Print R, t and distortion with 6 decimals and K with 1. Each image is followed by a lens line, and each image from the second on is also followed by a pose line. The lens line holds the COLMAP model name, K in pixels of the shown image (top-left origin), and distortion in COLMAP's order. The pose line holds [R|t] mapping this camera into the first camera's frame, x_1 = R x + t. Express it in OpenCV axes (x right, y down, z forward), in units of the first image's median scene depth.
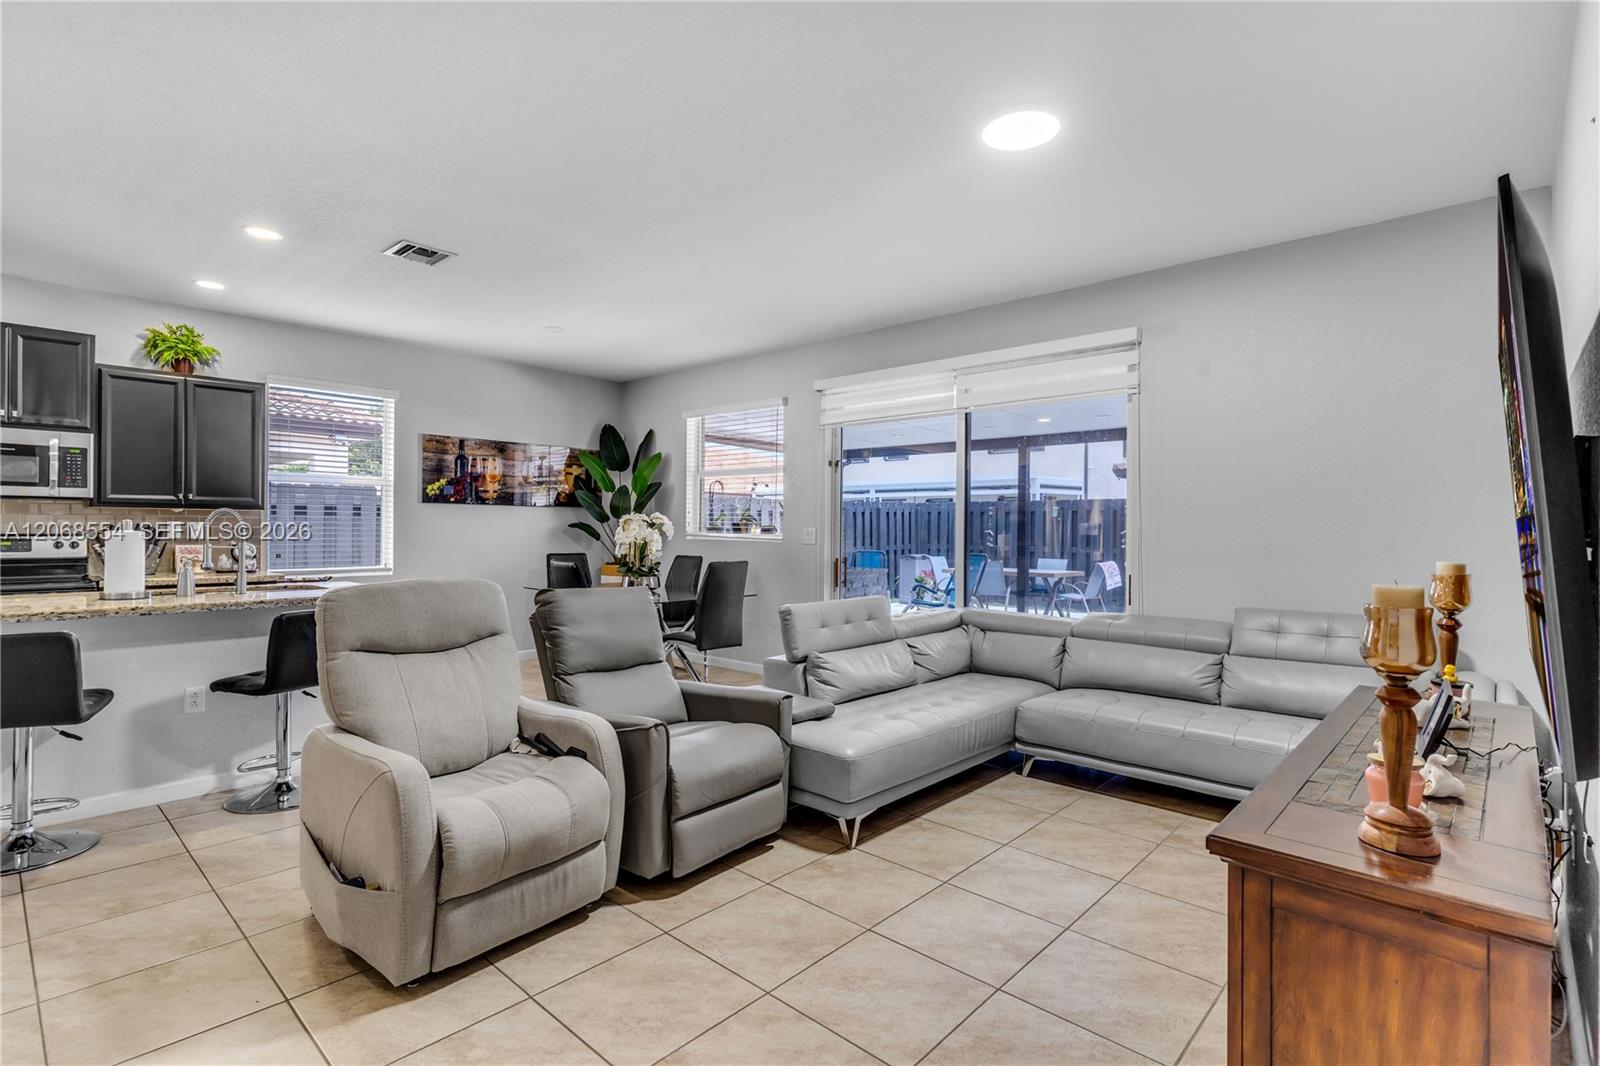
lens RADIAL K [[766.1, 0, 796.6], [0, 766.1, 526.9], [0, 0, 1]] dist [0.001905, -0.000657]
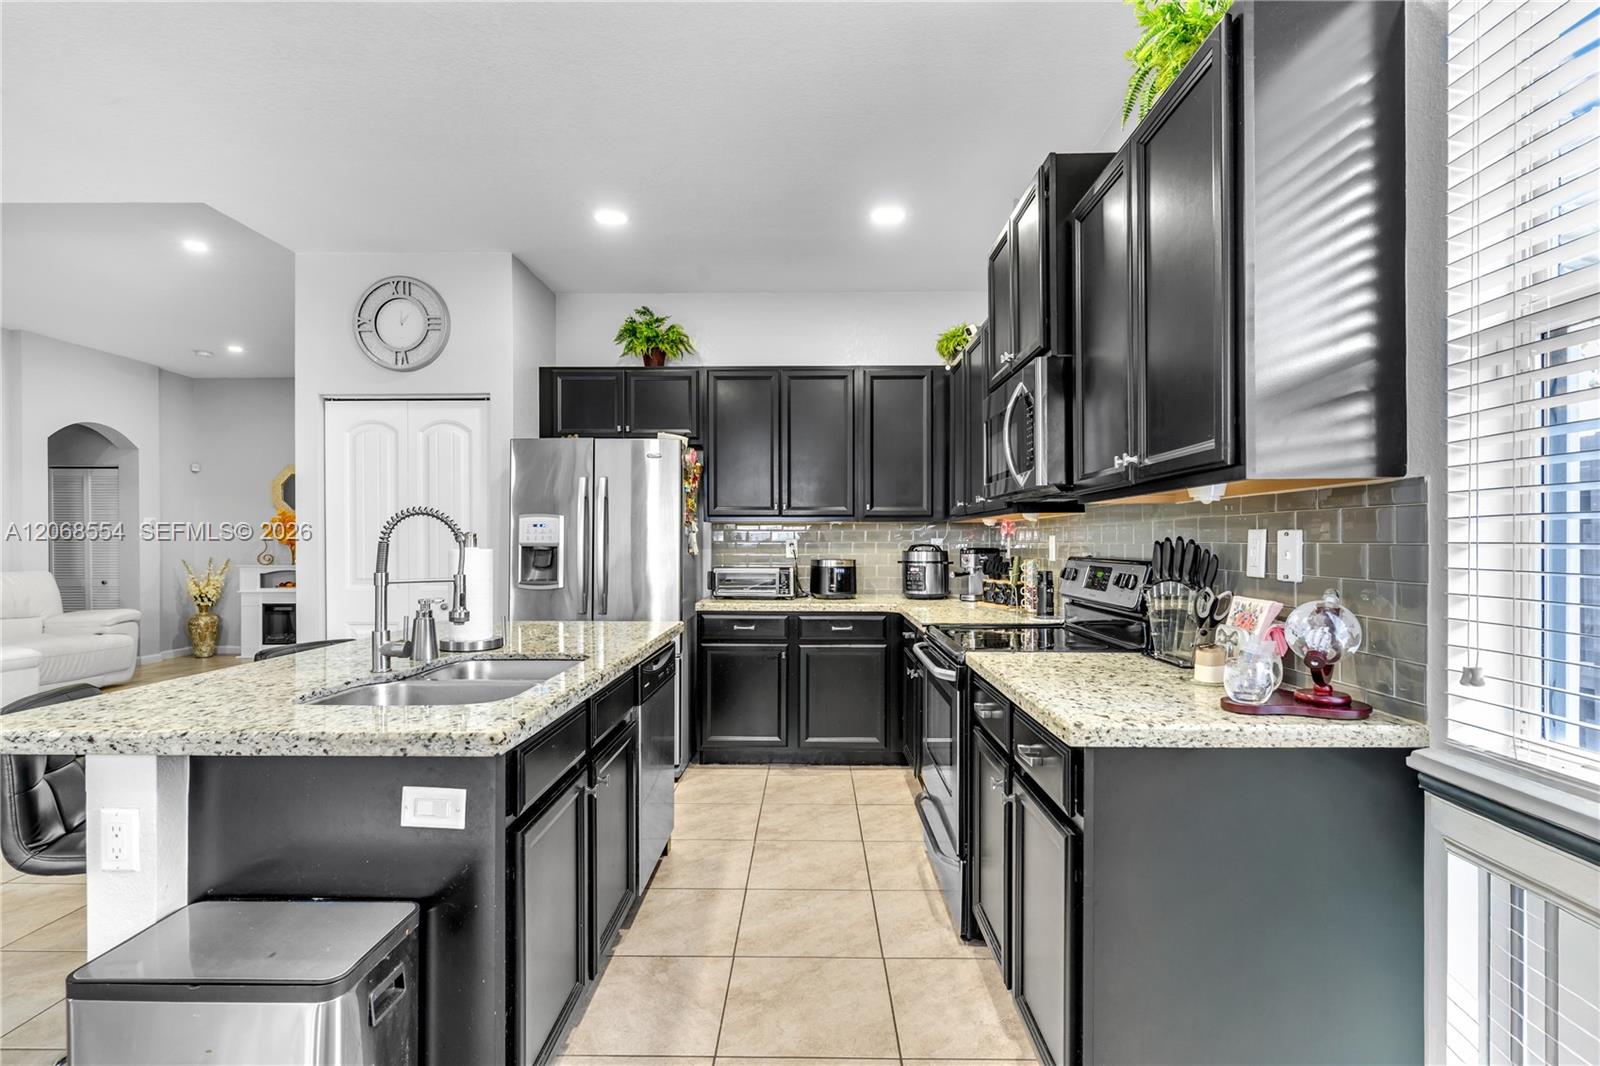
lens RADIAL K [[766.1, 0, 796.8], [0, 766.1, 543.6], [0, 0, 1]] dist [0.001905, -0.000657]
pose [[-0.754101, -0.009614, -0.656688, -0.367902], [-0.007885, 0.999953, -0.005584, 0.002281], [0.656711, 0.000967, -0.754142, 0.977012]]
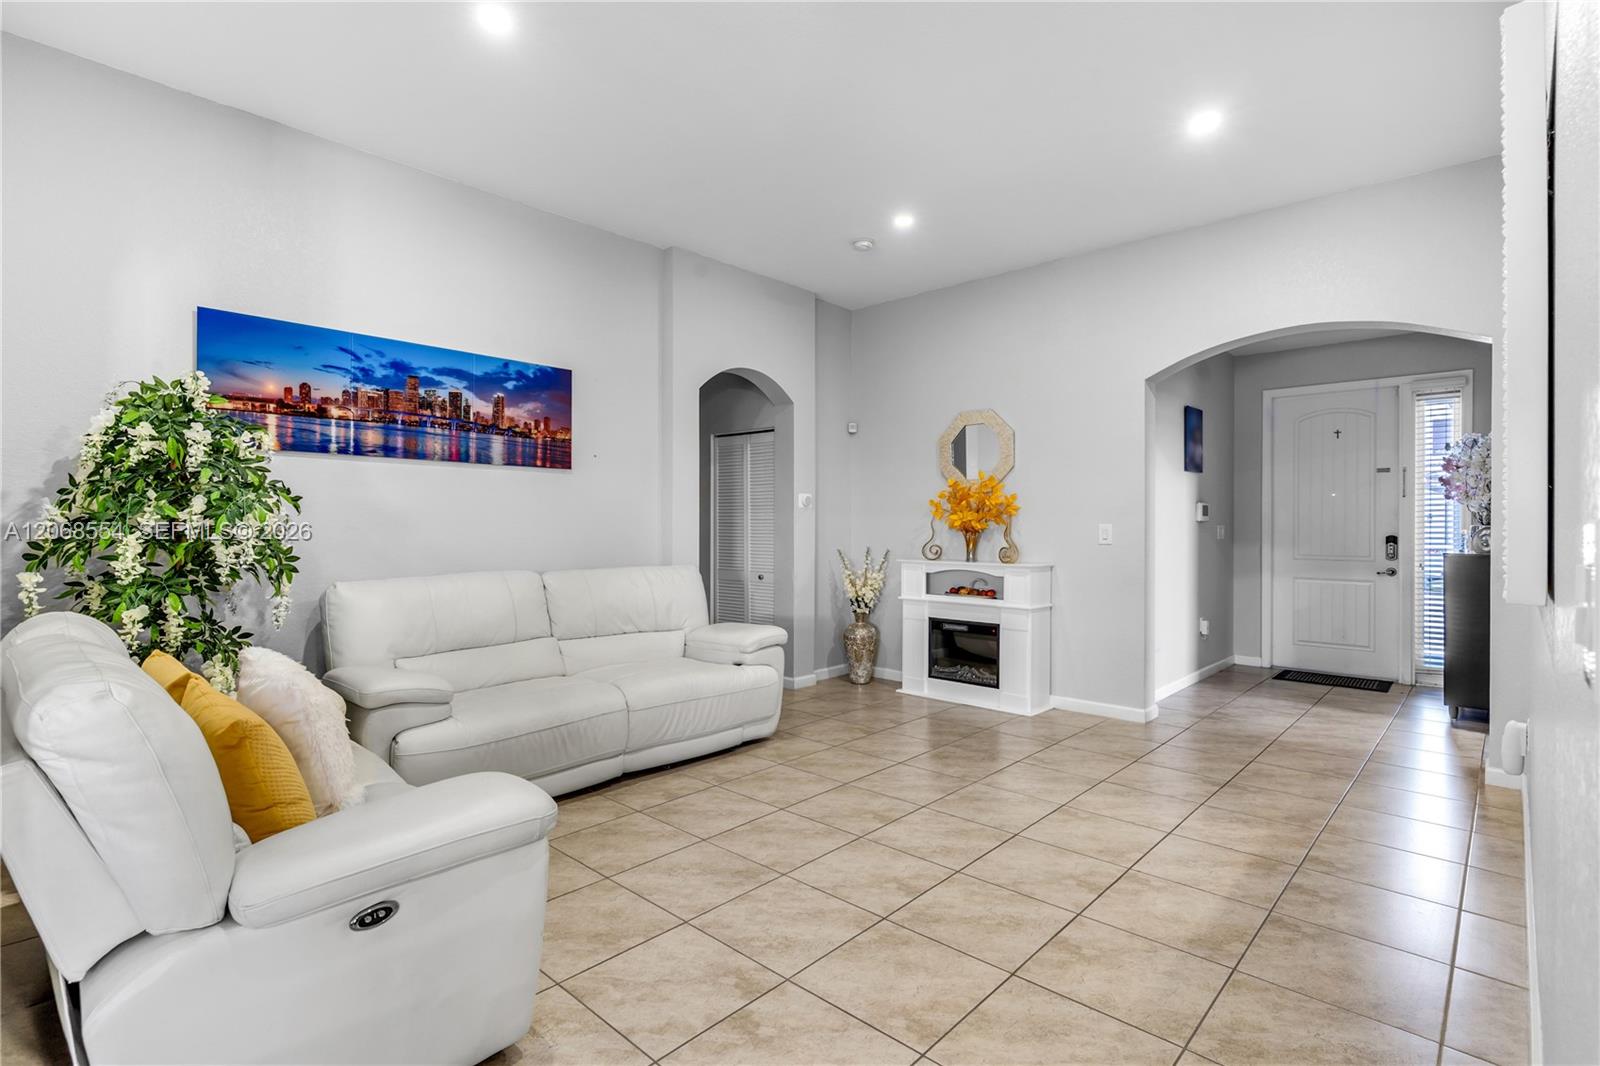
lens RADIAL K [[747.0, 0, 796.0], [0, 747.0, 532.7], [0, 0, 1]] dist [0.002395, 0.001474]
pose [[-0.999676, -0.017479, 0.018500, -0.400081], [-0.017225, 0.999756, 0.013818, -0.003461], [-0.018737, 0.013495, -0.999733, 0.261376]]
